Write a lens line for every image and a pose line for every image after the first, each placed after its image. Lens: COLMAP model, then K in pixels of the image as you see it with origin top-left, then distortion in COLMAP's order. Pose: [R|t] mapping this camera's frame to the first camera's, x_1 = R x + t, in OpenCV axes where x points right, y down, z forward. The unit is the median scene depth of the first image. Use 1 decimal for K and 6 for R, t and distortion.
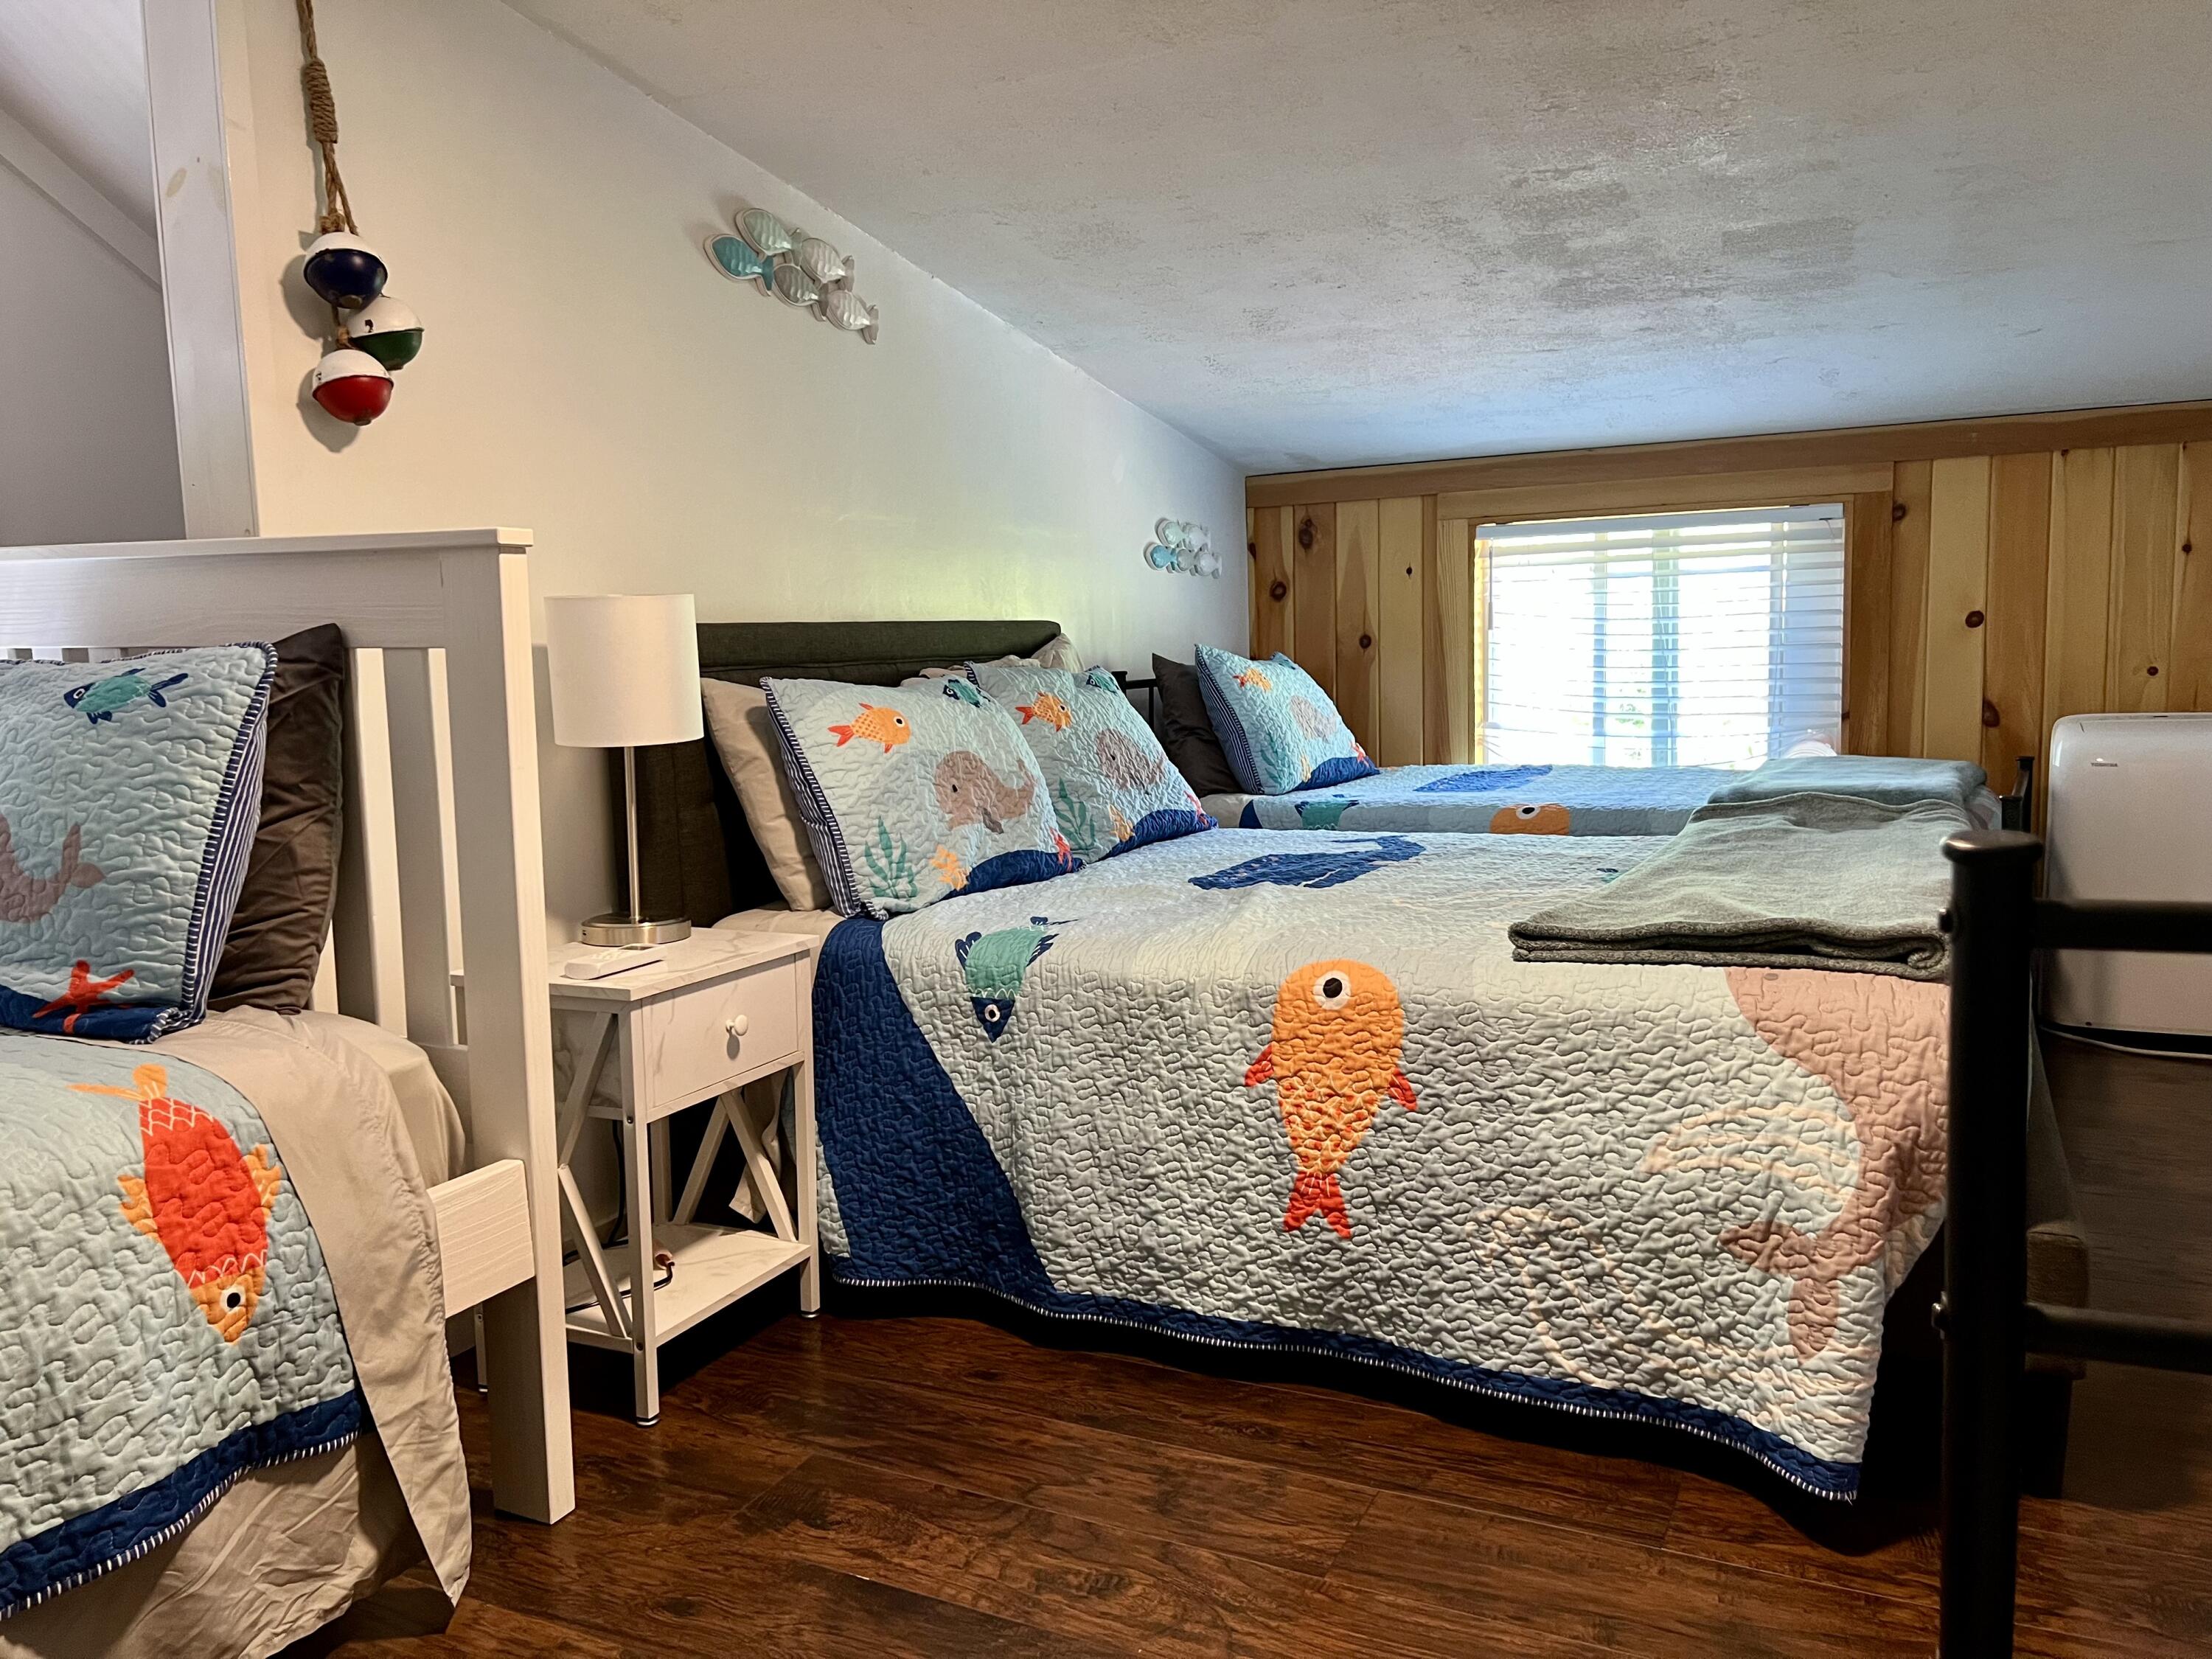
lens RADIAL K [[1682.2, 0, 1096.7], [0, 1682.2, 843.1], [0, 0, 1]] dist [0.054409, -0.057766]
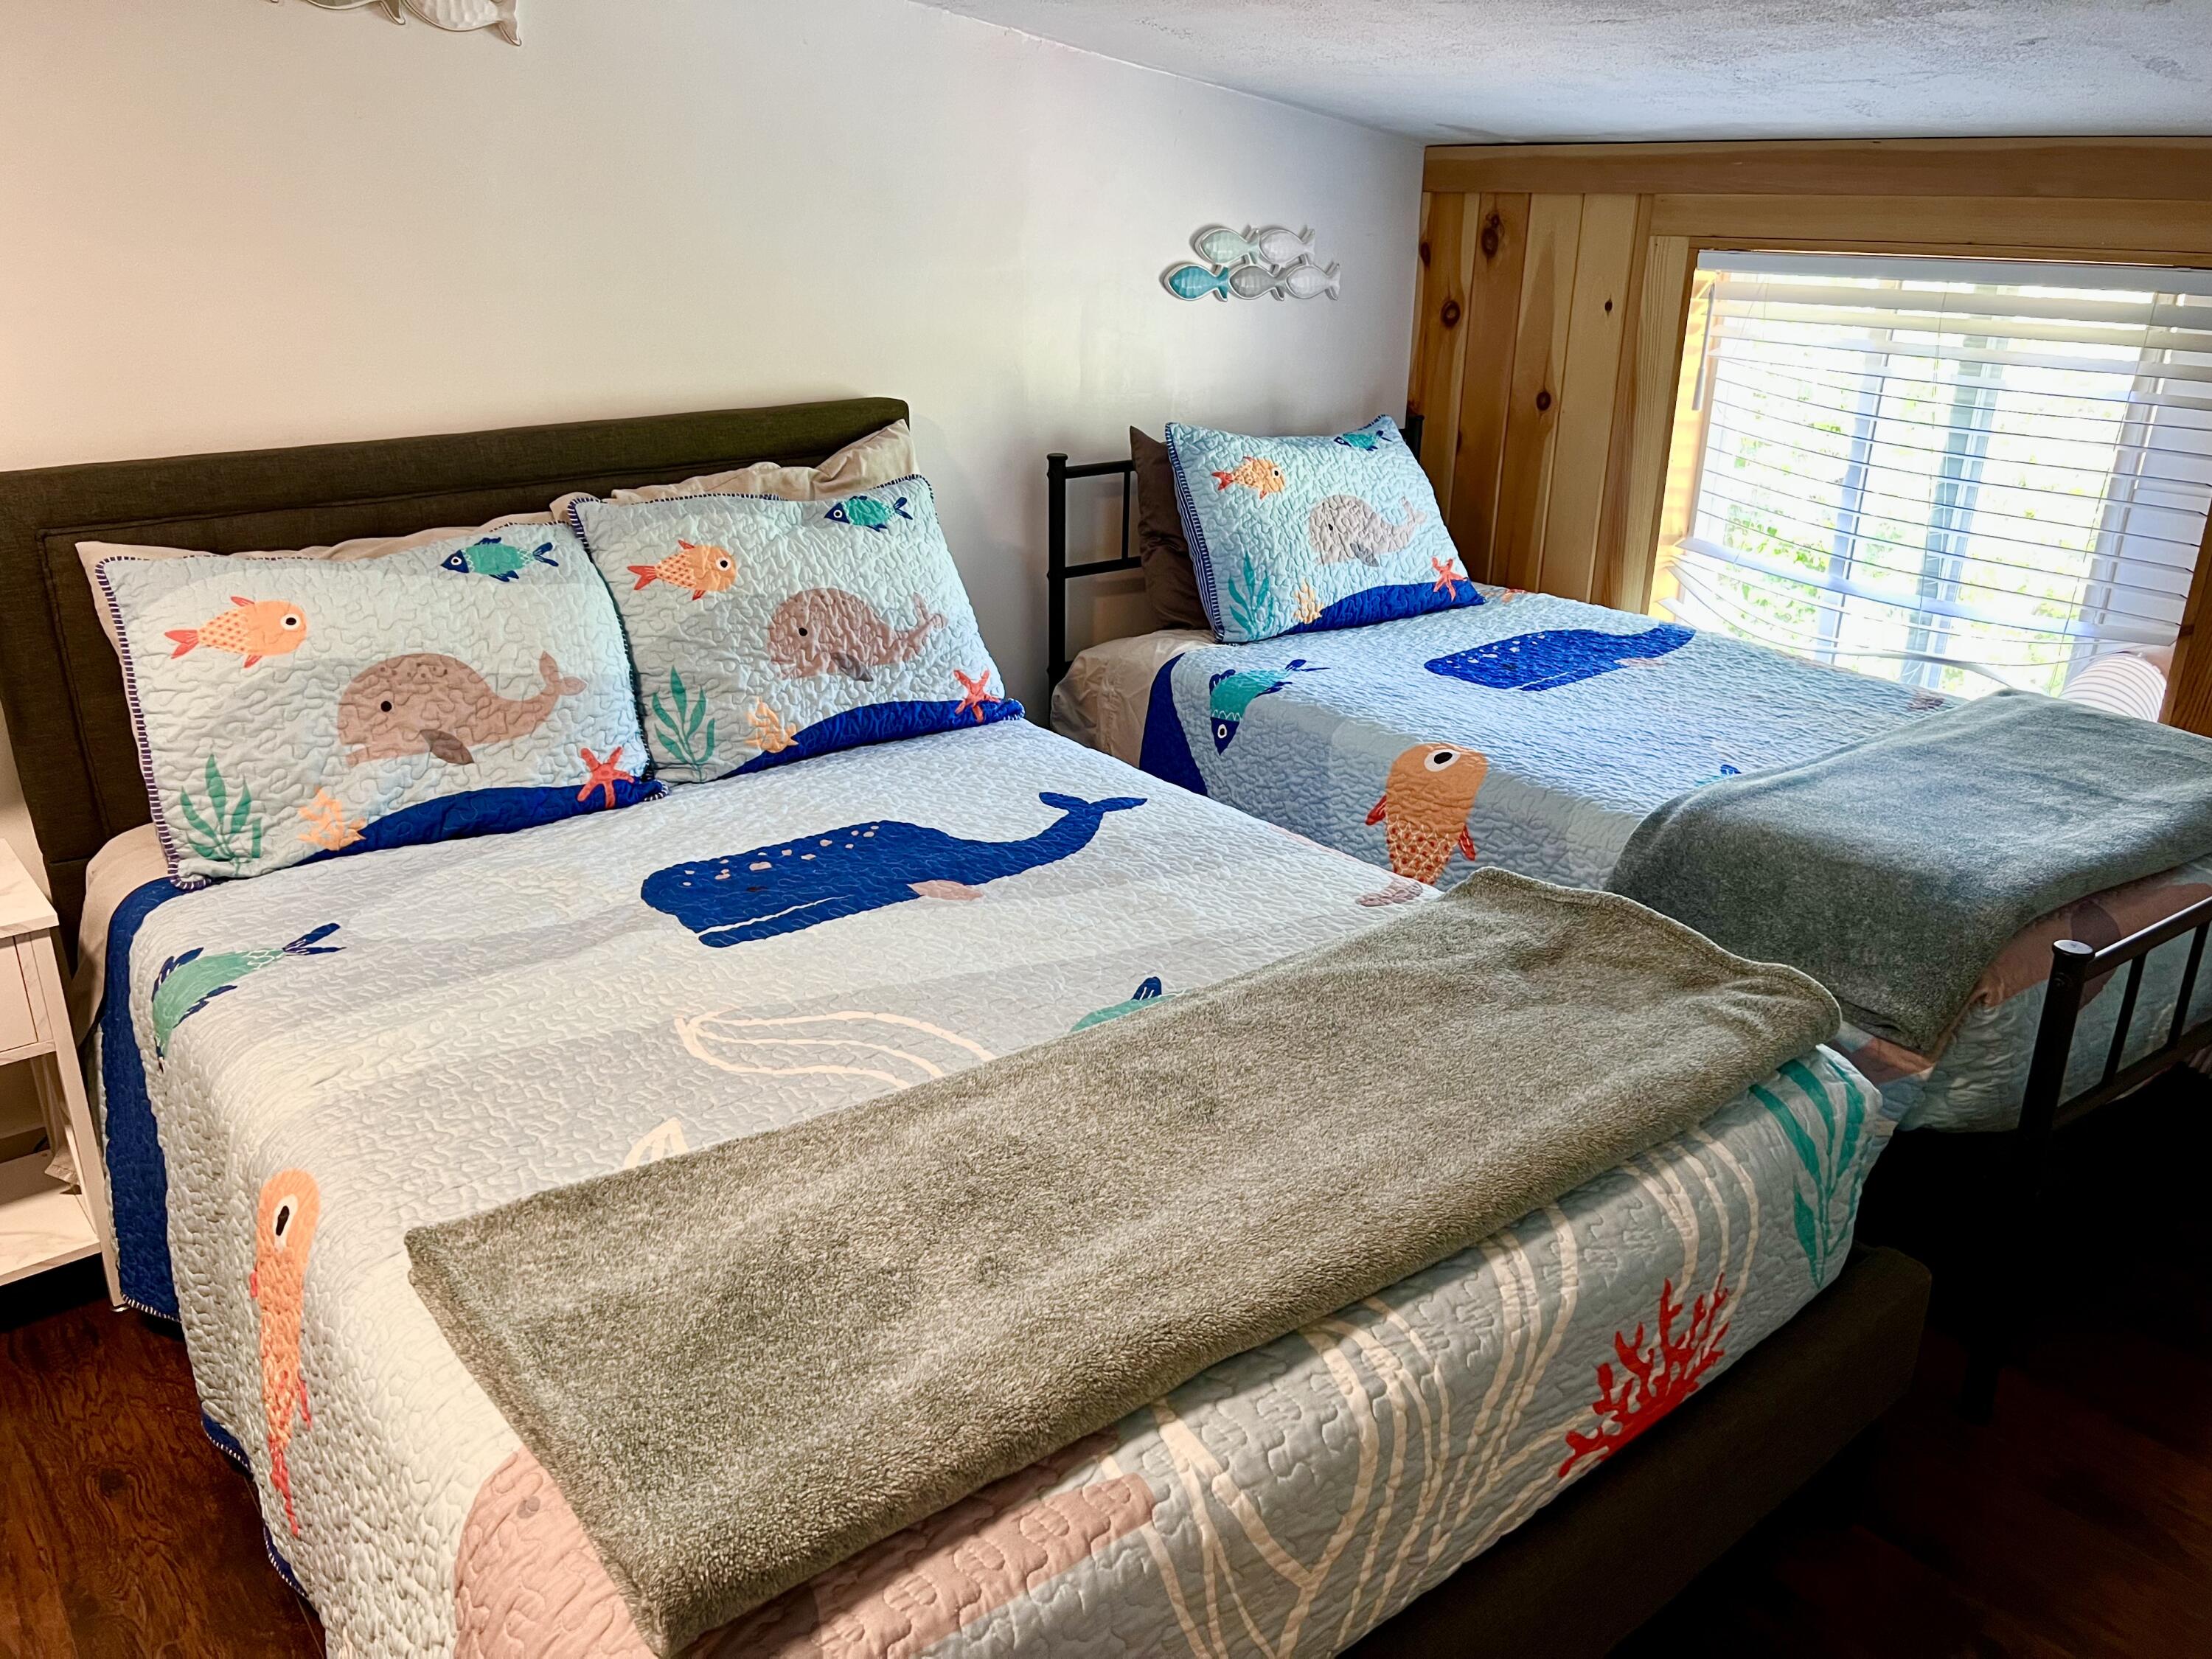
lens RADIAL K [[1682.2, 0, 1096.7], [0, 1682.2, 843.1], [0, 0, 1]] dist [0.054409, -0.057766]
pose [[0.904529, 0.193806, -0.379824, 0.669320], [-0.086707, 0.955731, 0.281176, -0.283369], [0.417504, -0.221399, 0.881291, 0.549894]]
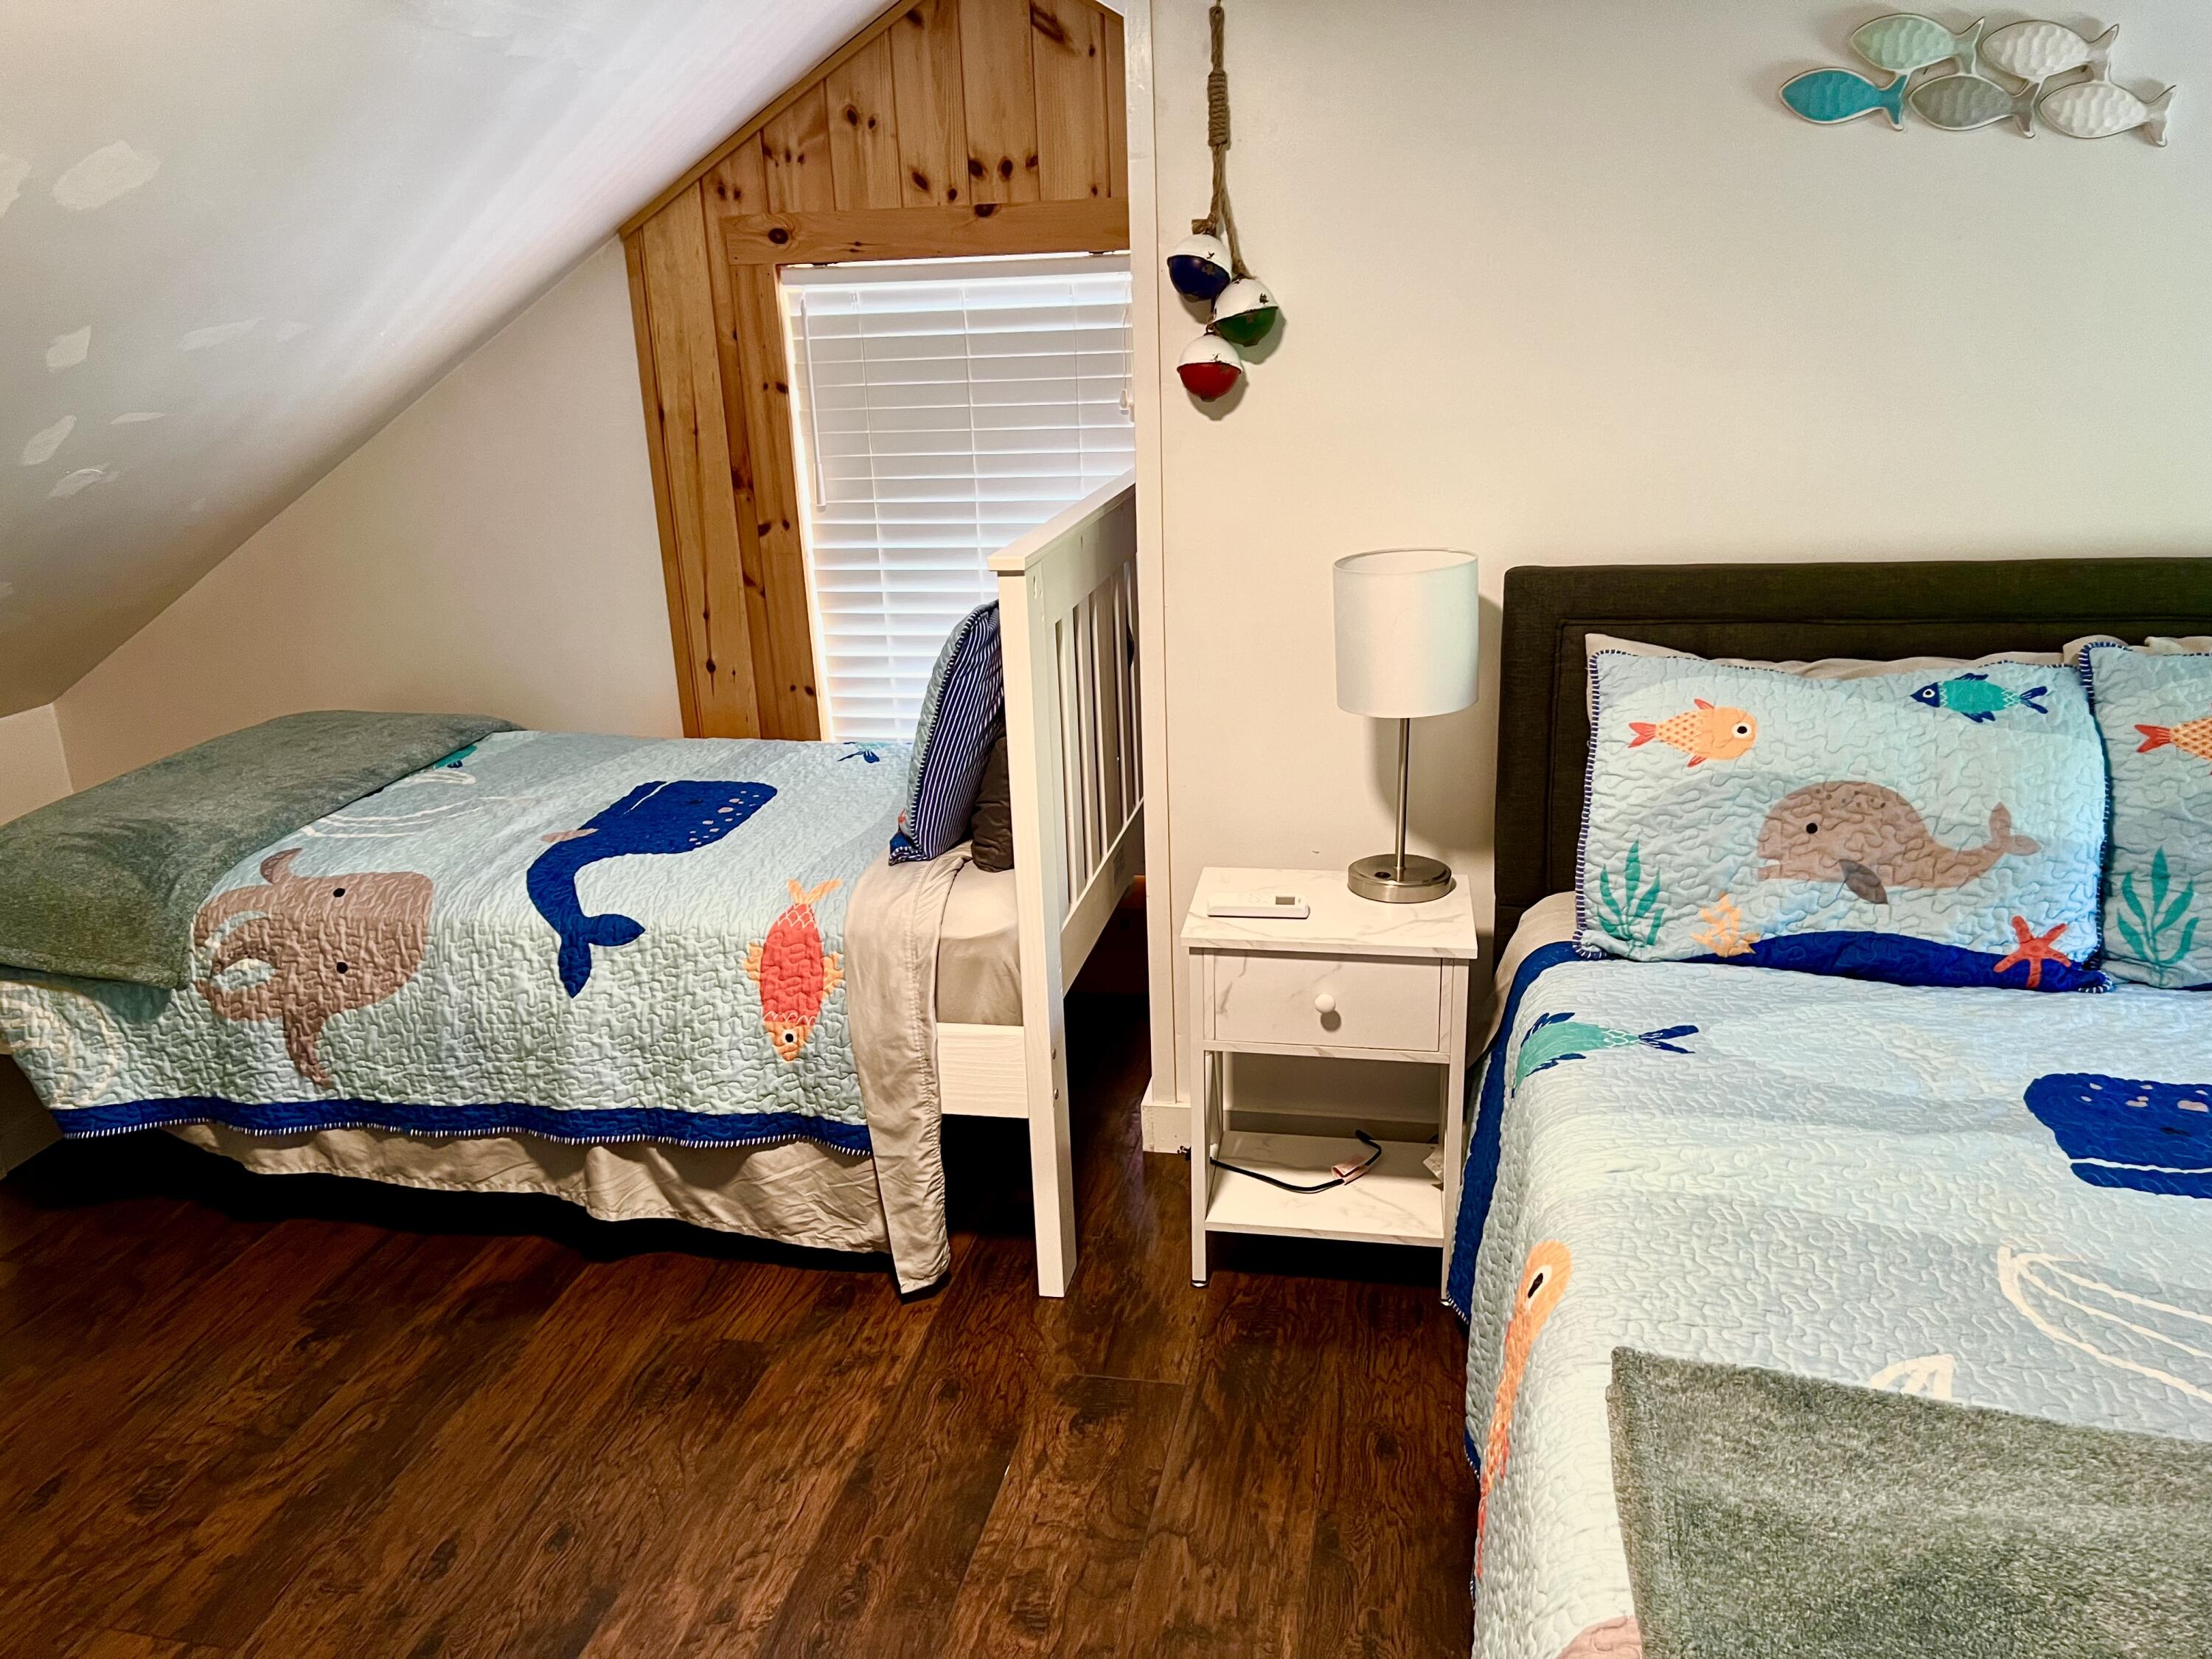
lens RADIAL K [[1682.2, 0, 1096.7], [0, 1682.2, 843.1], [0, 0, 1]] dist [0.054409, -0.057766]
pose [[0.243512, 0.313029, -0.917995, 0.697325], [-0.083621, 0.949738, 0.301672, -0.296114], [0.966286, 0.003303, 0.257448, 0.622180]]
